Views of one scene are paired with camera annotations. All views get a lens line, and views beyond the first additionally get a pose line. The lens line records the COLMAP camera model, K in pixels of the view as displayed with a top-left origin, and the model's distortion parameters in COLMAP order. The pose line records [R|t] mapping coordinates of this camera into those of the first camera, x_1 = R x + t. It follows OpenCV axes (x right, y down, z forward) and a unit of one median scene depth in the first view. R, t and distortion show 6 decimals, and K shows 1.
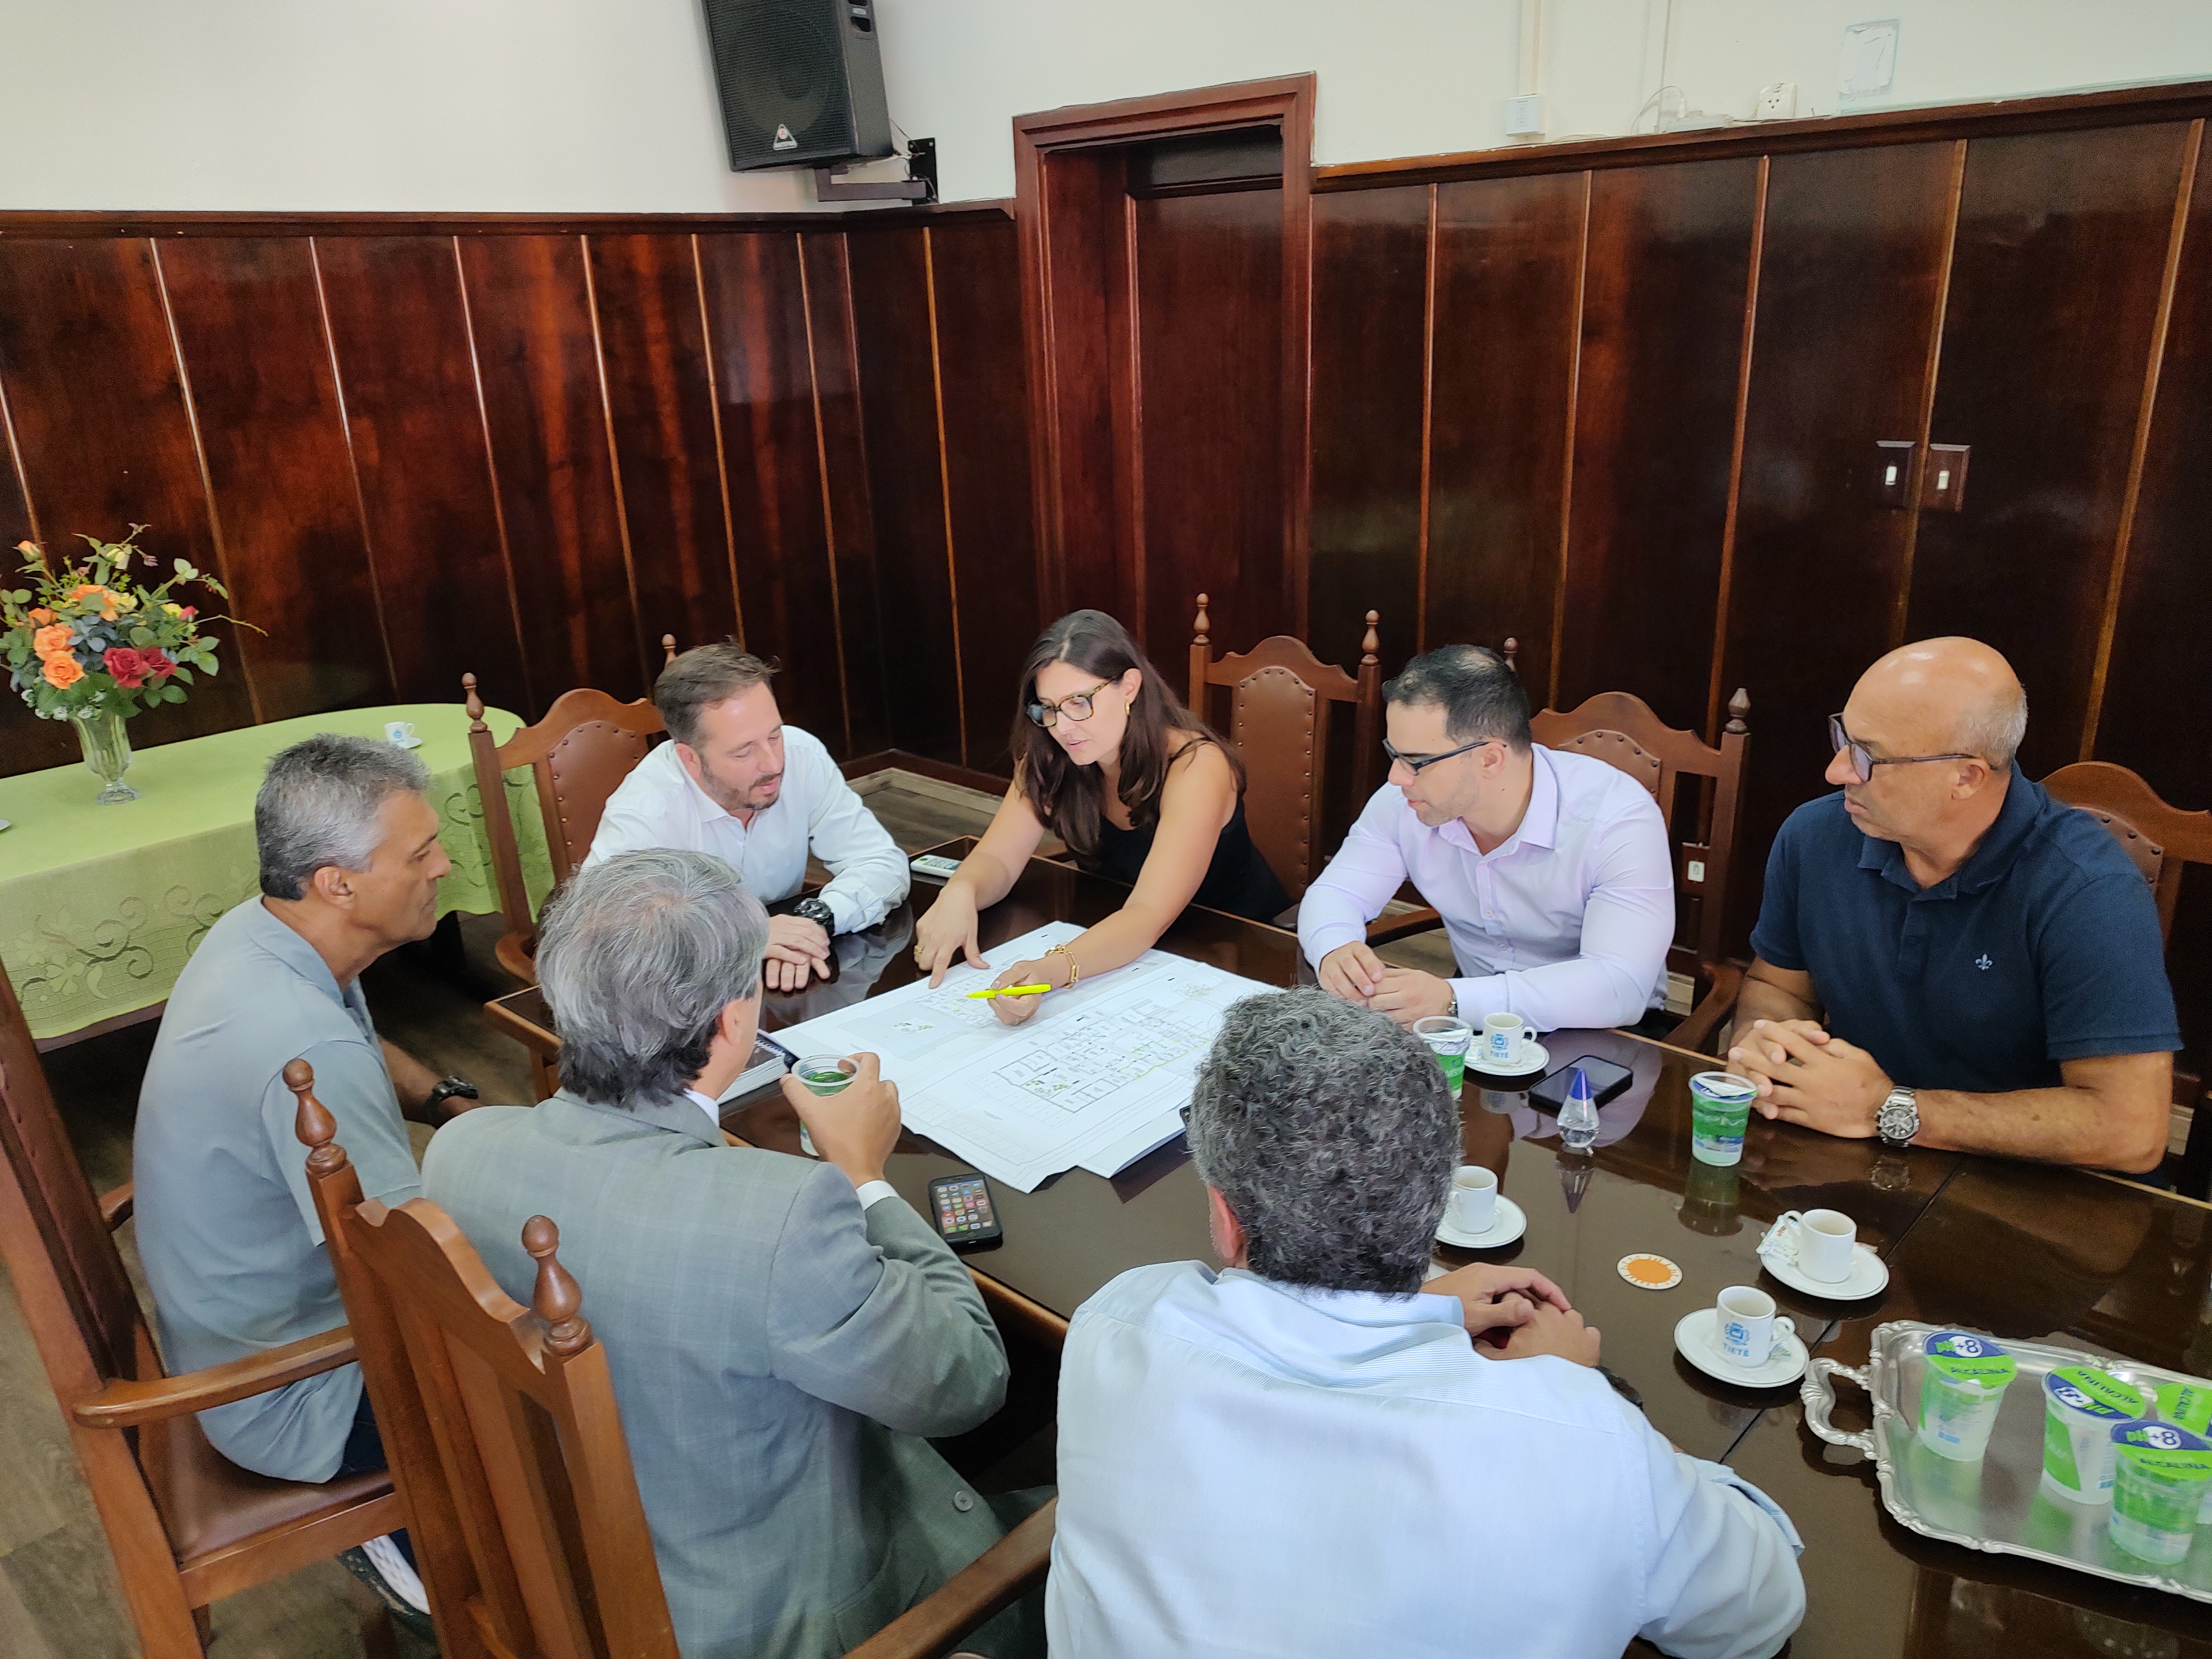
lens RADIAL K [[1556.5, 0, 1102.1], [0, 1556.5, 841.9], [0, 0, 1]] dist [0.012179, -0.021088]
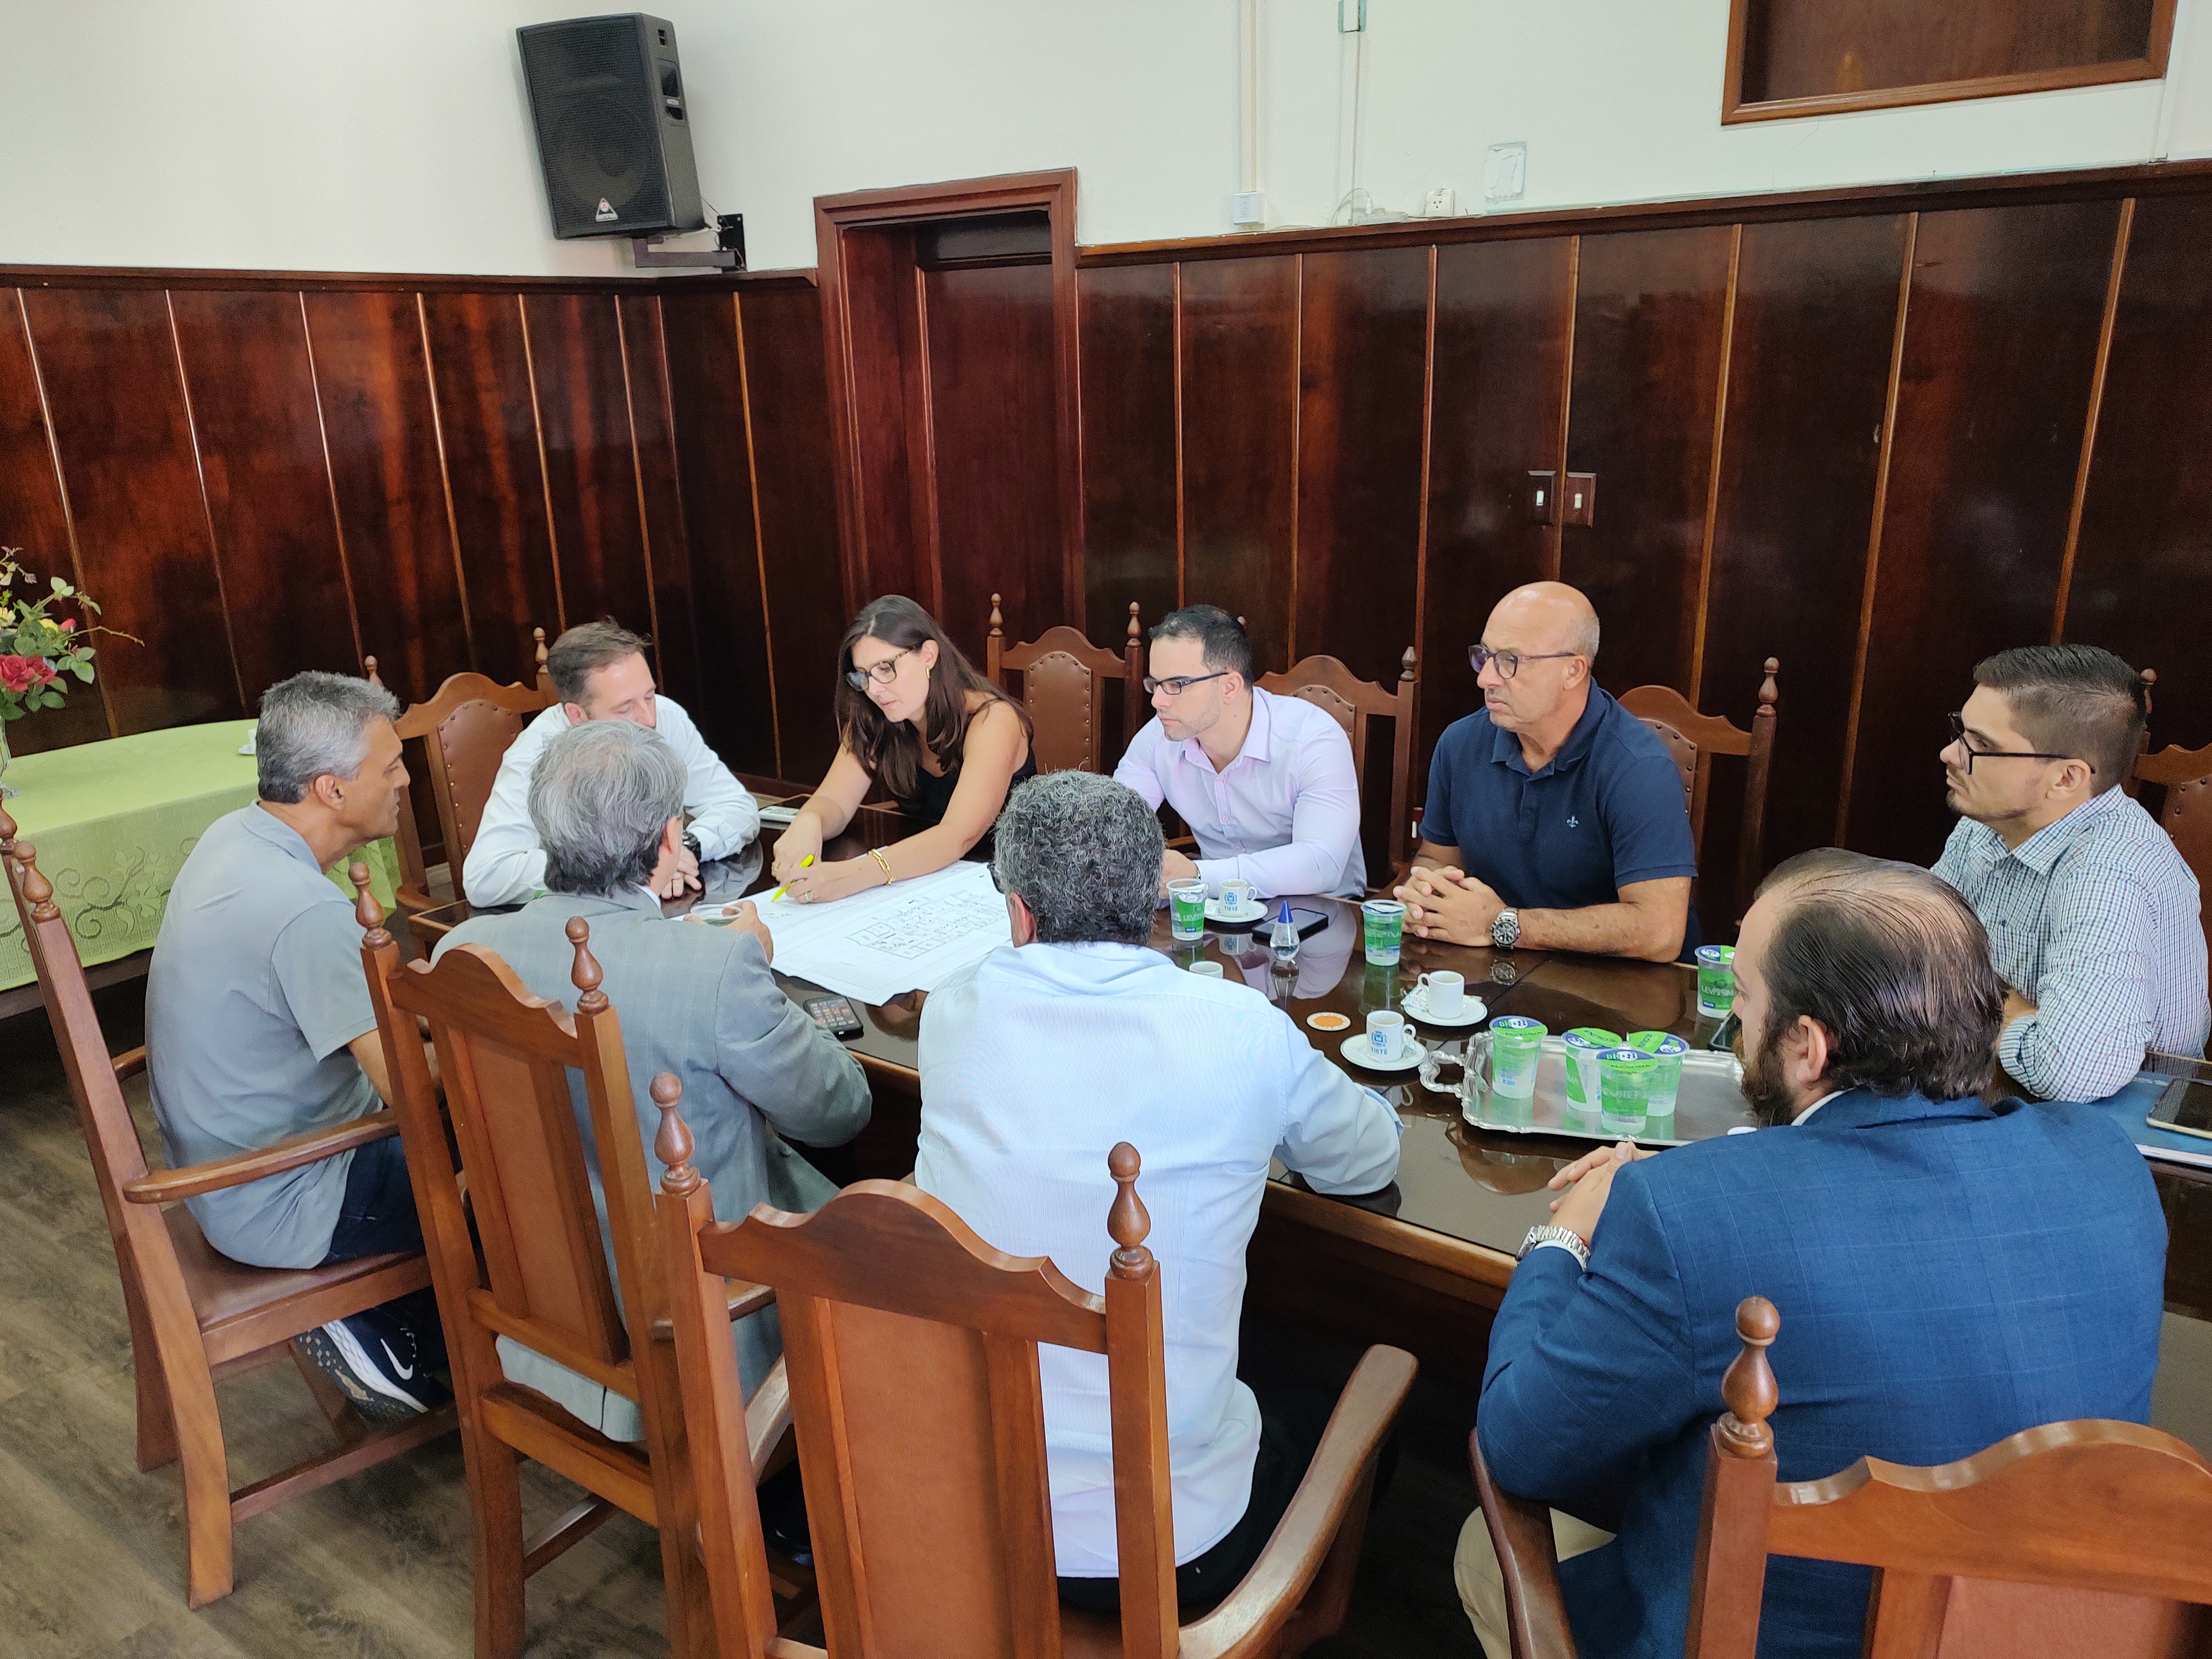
lens RADIAL K [[1556.5, 0, 1101.7], [0, 1556.5, 831.0], [0, 0, 1]] dist [0.012179, -0.021088]
pose [[0.991005, -0.027956, 0.130872, -0.016376], [0.034171, 0.998380, -0.045486, 0.080974], [-0.129389, 0.049548, 0.990355, -0.191699]]
